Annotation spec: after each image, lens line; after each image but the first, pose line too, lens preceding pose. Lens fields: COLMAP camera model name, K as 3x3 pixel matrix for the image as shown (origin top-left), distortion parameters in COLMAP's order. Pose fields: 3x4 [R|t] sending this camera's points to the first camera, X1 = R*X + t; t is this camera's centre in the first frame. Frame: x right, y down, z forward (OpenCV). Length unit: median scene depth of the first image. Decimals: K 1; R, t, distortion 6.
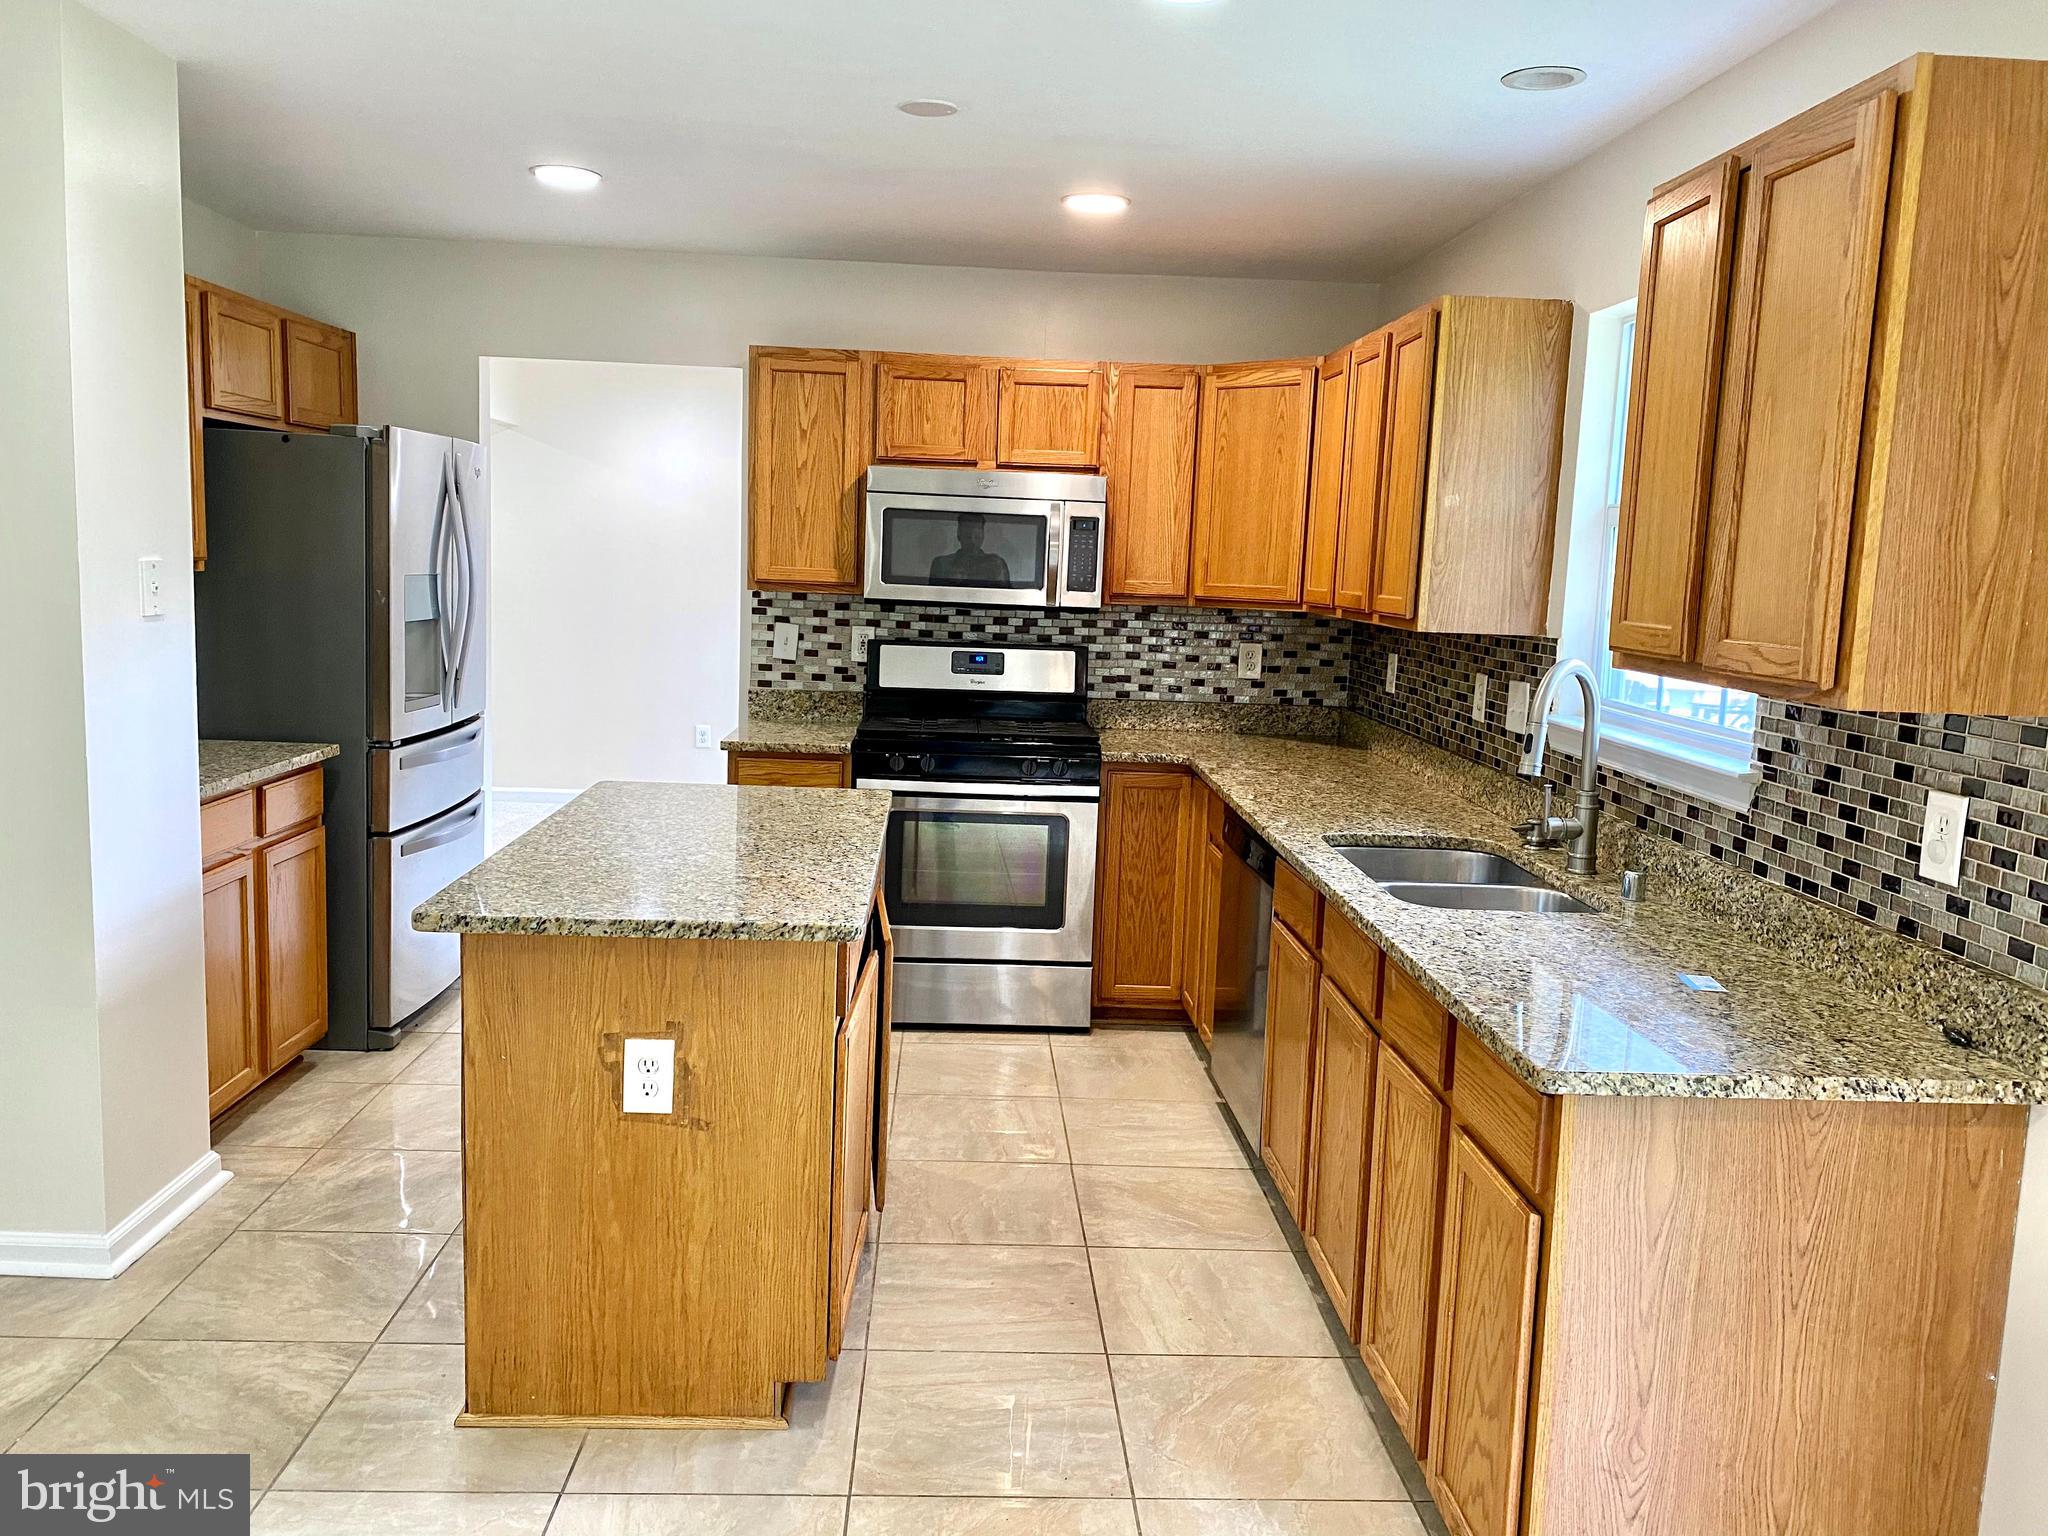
lens RADIAL K [[1557.2, 0, 1020.5], [0, 1557.2, 761.6], [0, 0, 1]] dist [0.122897, -0.214862]
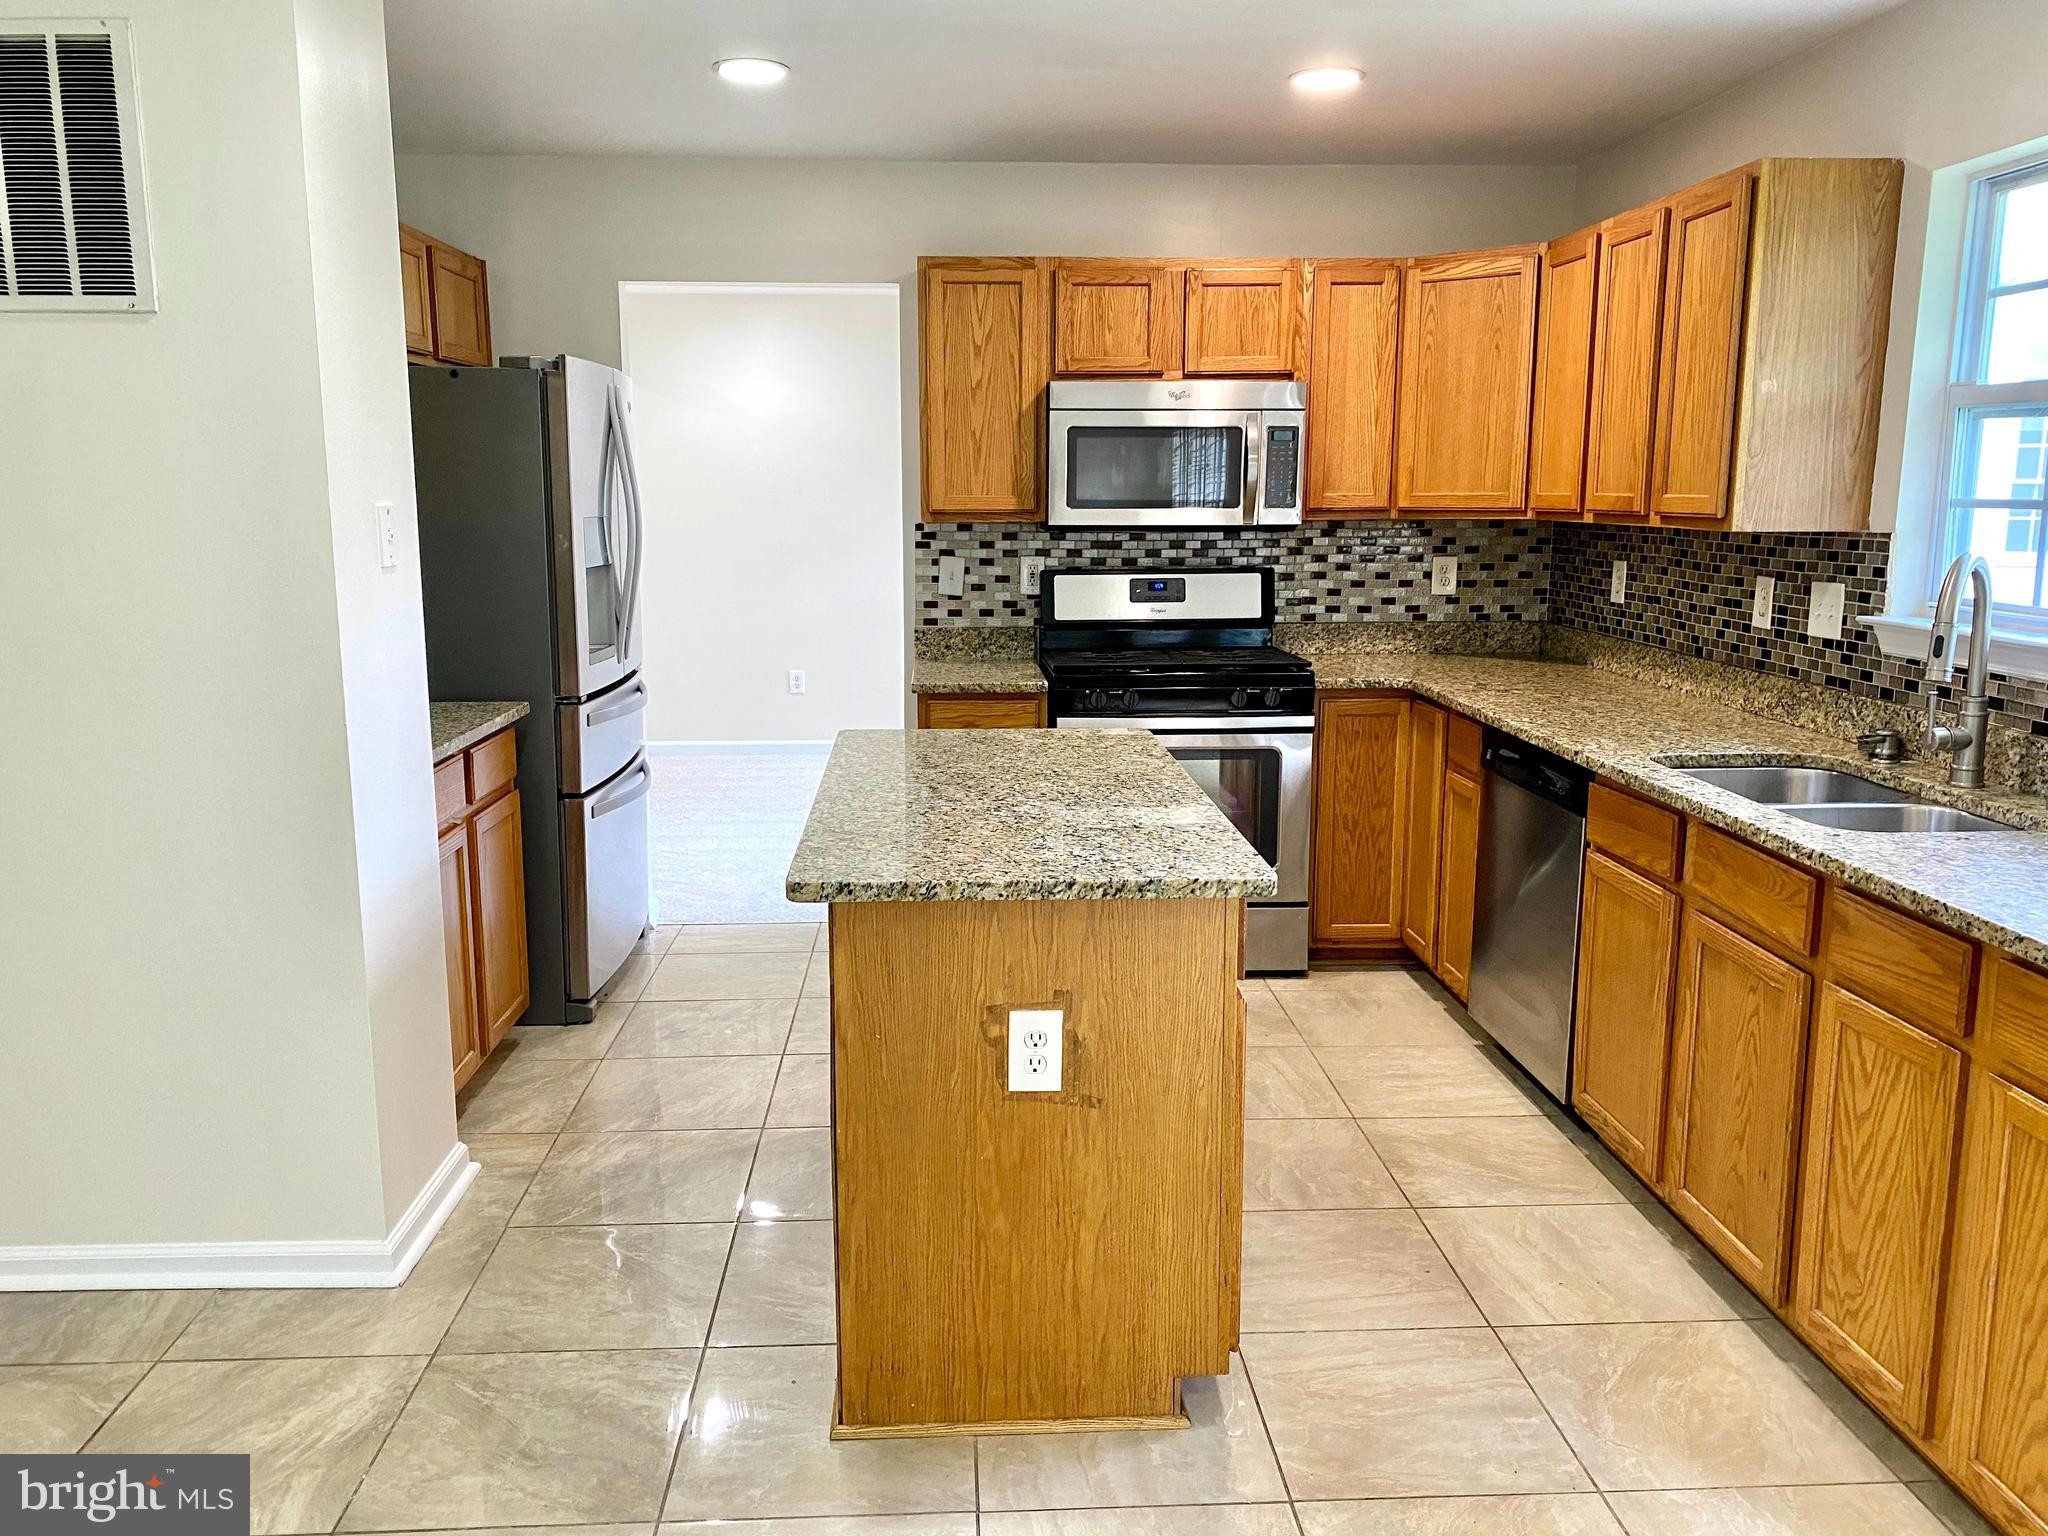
lens RADIAL K [[1562.7, 0, 1025.6], [0, 1562.7, 758.1], [0, 0, 1]] dist [0.143944, -0.312021]
pose [[0.999164, -0.039934, 0.008727, -0.128479], [0.039566, 0.998460, 0.038877, -0.002162], [-0.010266, -0.038499, 0.999206, 0.054032]]
